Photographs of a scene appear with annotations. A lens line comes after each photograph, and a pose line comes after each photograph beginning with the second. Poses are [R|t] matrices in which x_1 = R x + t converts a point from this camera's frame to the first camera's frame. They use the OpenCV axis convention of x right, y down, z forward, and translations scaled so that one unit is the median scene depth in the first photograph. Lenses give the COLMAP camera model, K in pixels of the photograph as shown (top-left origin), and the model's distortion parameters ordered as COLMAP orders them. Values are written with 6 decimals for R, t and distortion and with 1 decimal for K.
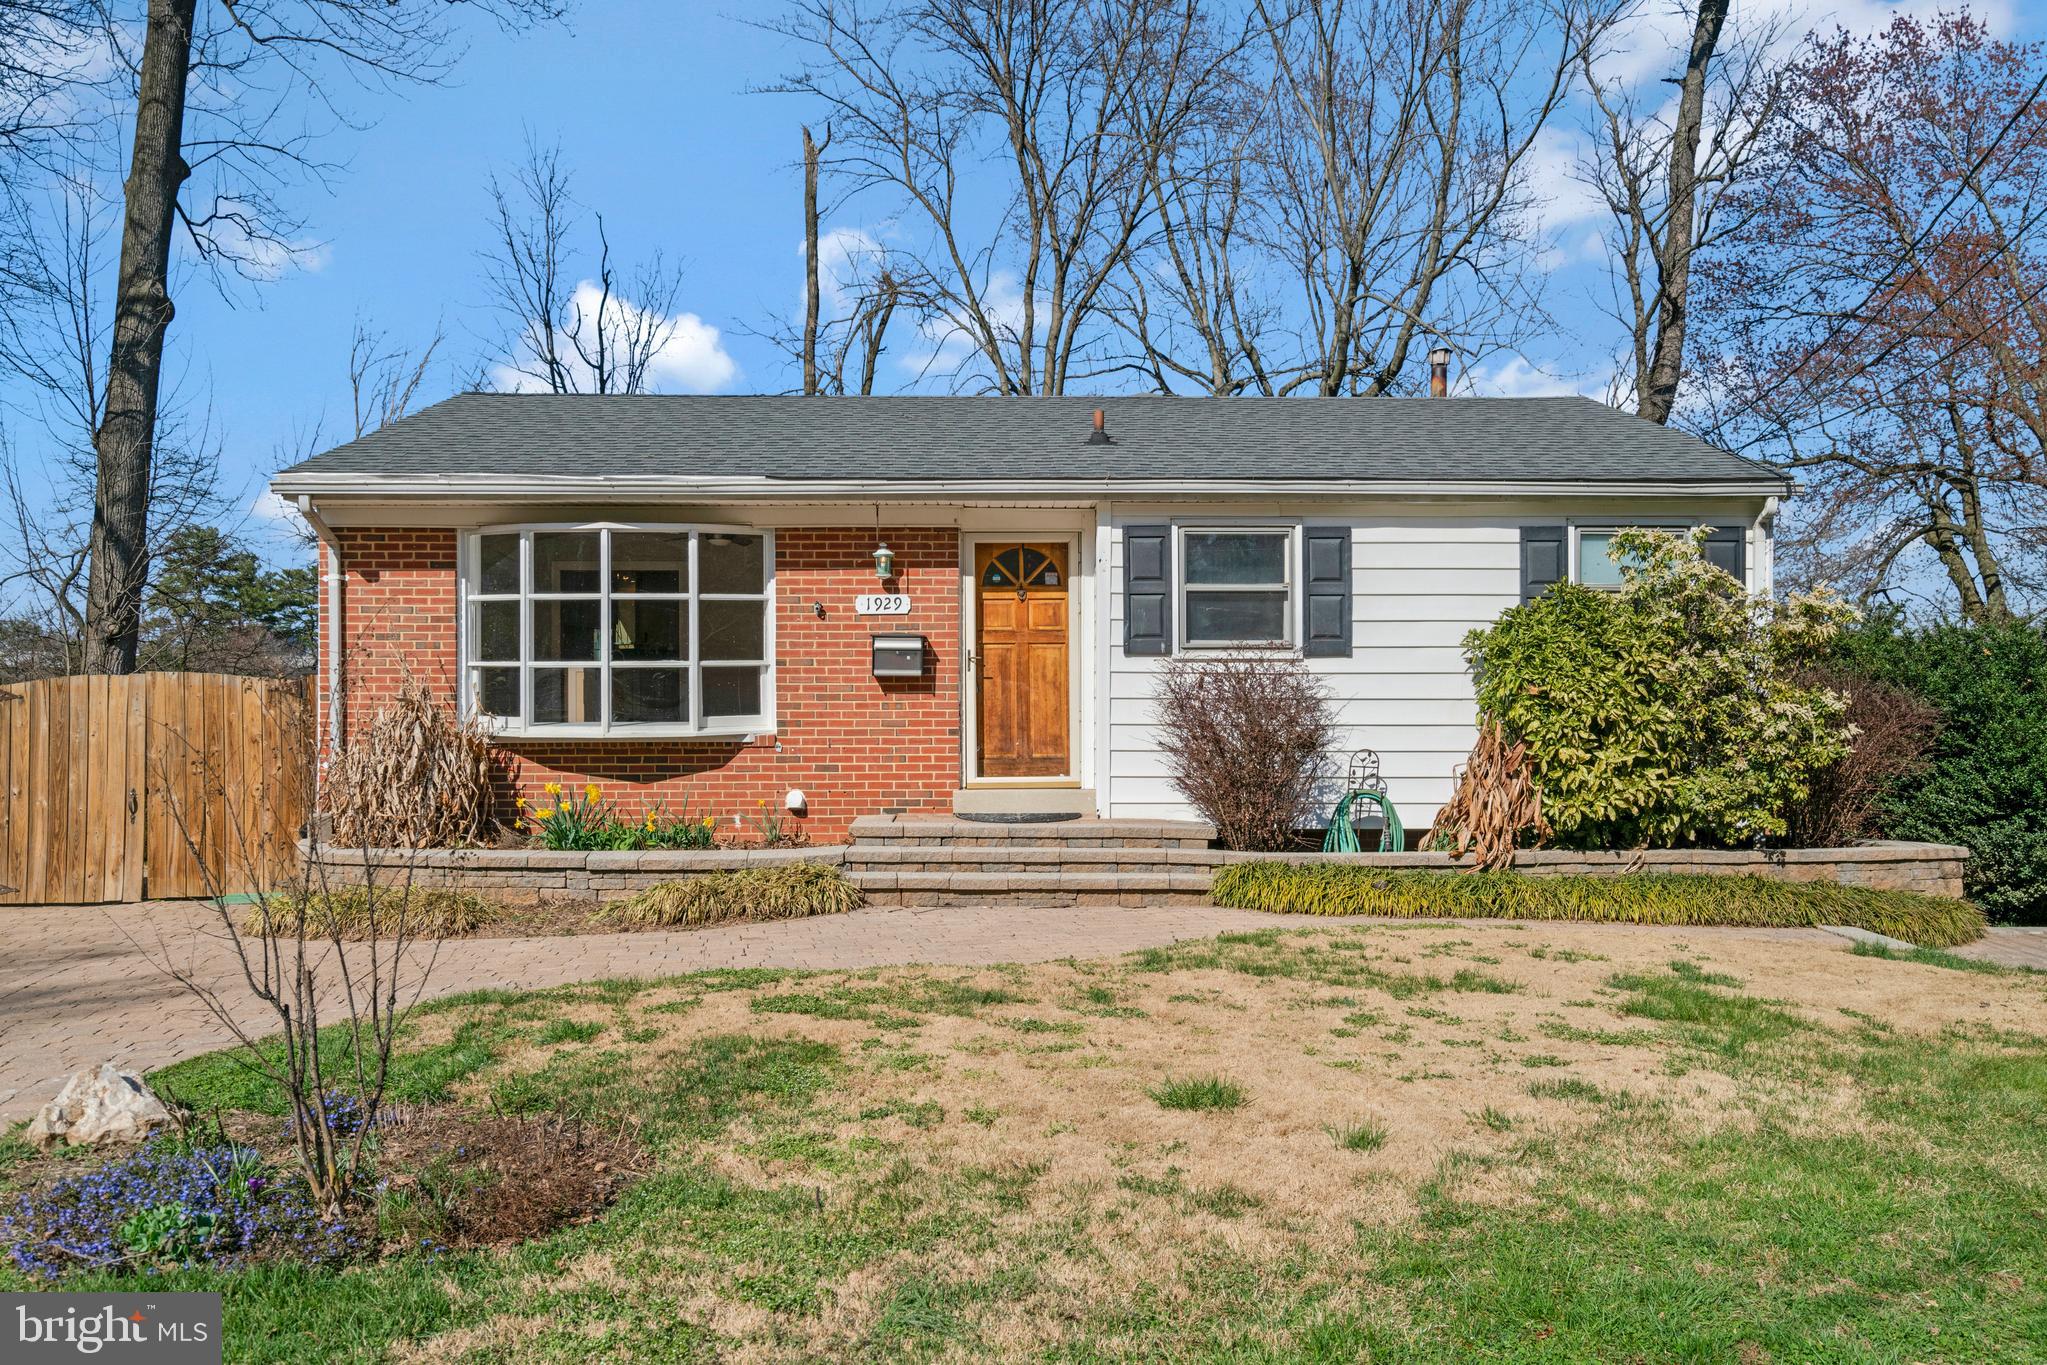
lens RADIAL K [[1580.4, 0, 1002.0], [0, 1580.4, 773.0], [0, 0, 1]] dist [0.002591, 0.019528]
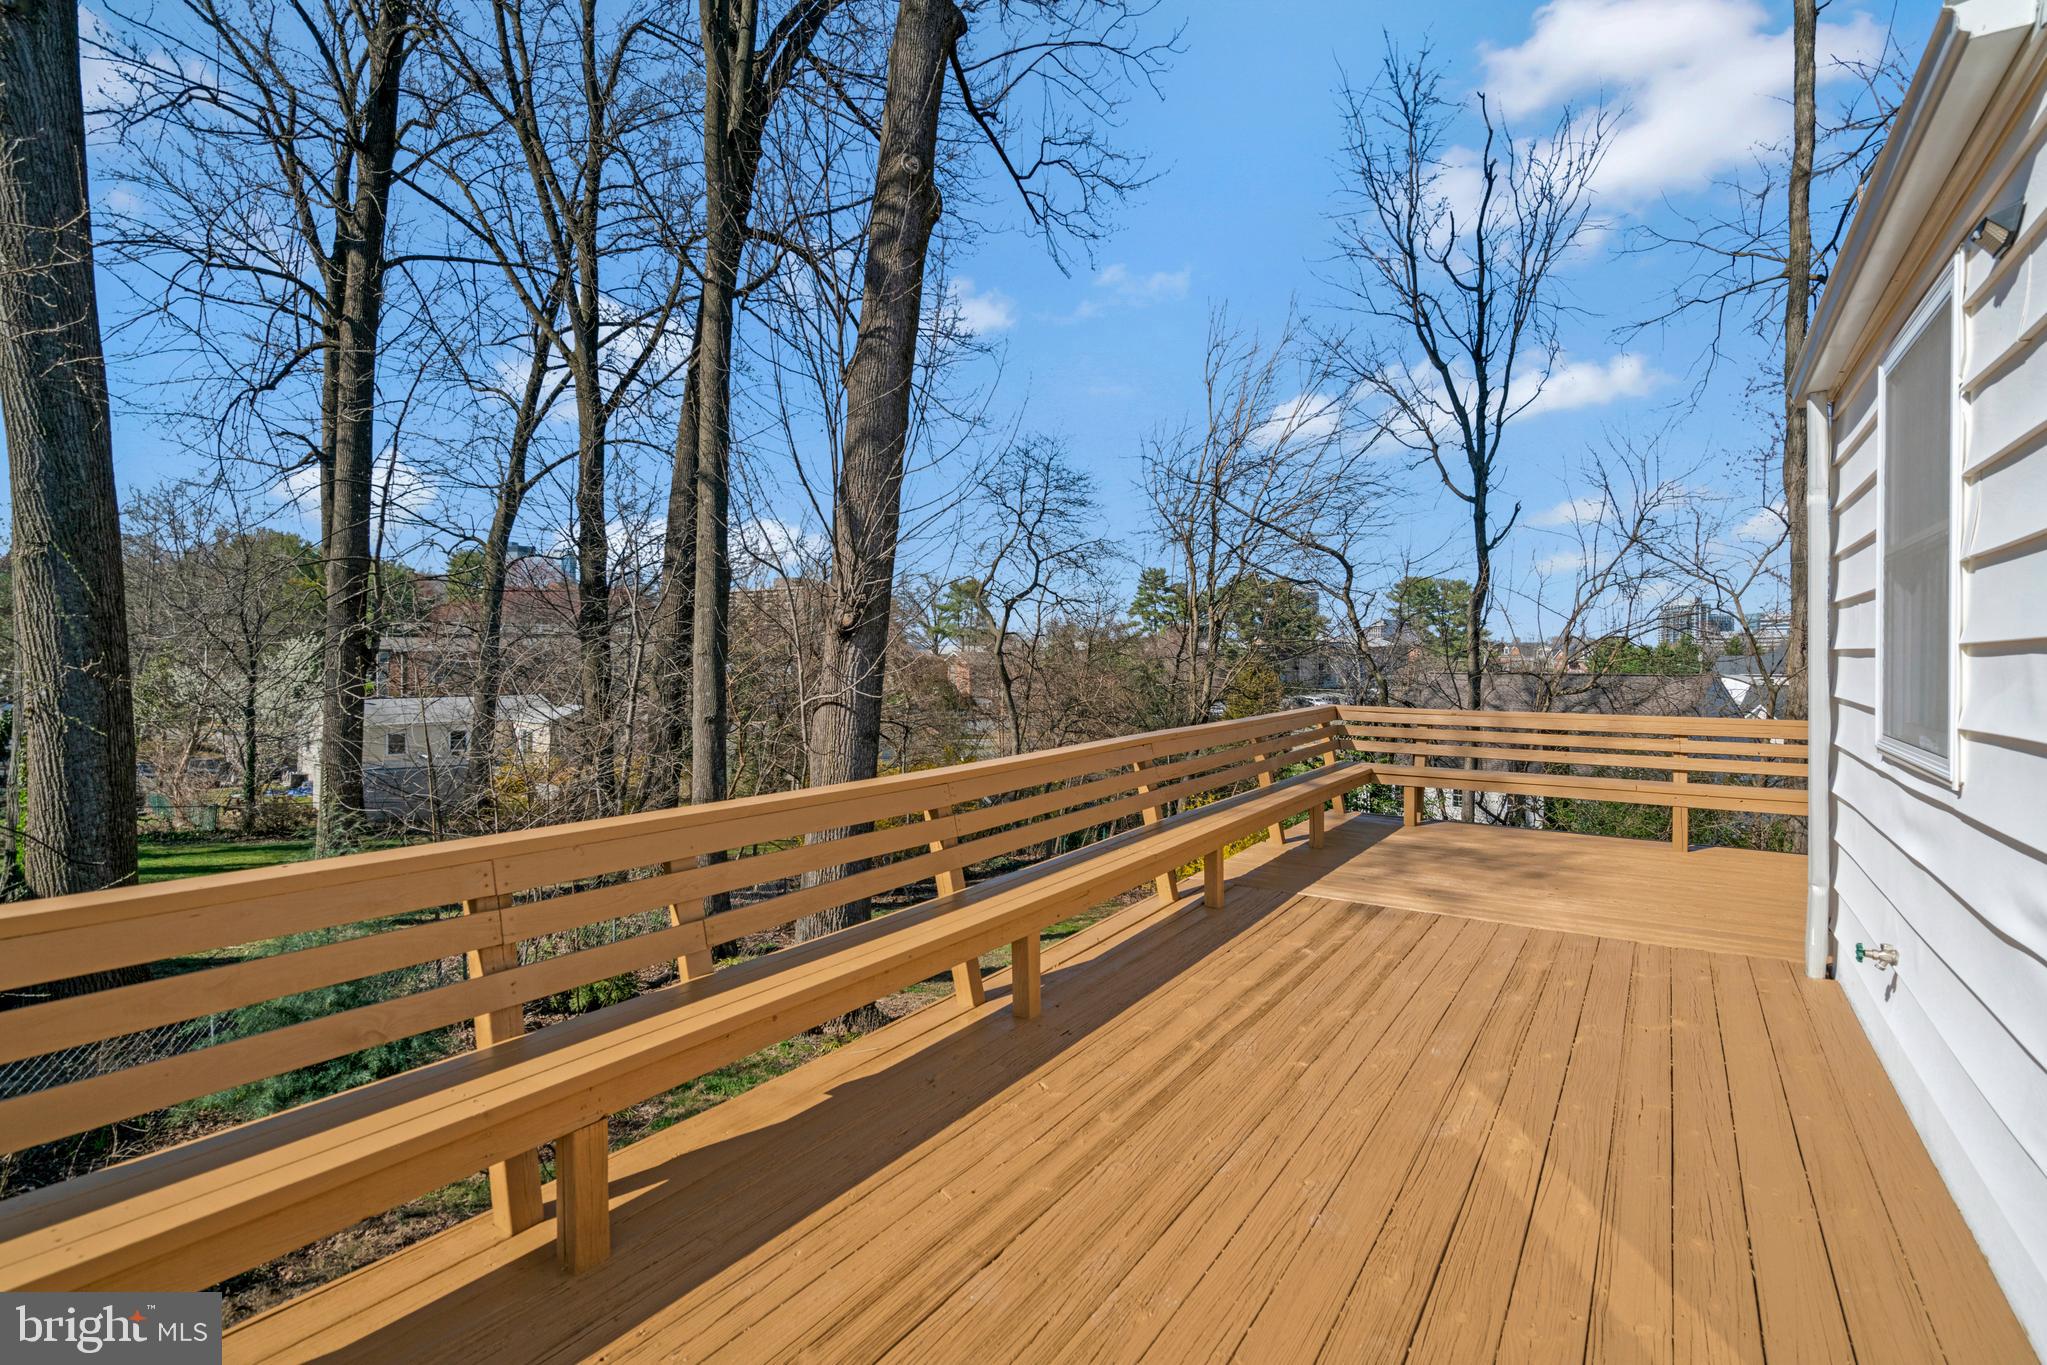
lens RADIAL K [[954.2, 0, 995.3], [0, 954.2, 666.3], [0, 0, 1]] dist [-0.049638, 0.018136]
pose [[0.800280, 0.001959, -0.599623, -0.472474], [-0.030047, 0.998869, -0.036838, -0.109341], [0.598873, 0.047497, 0.799434, 1.373740]]
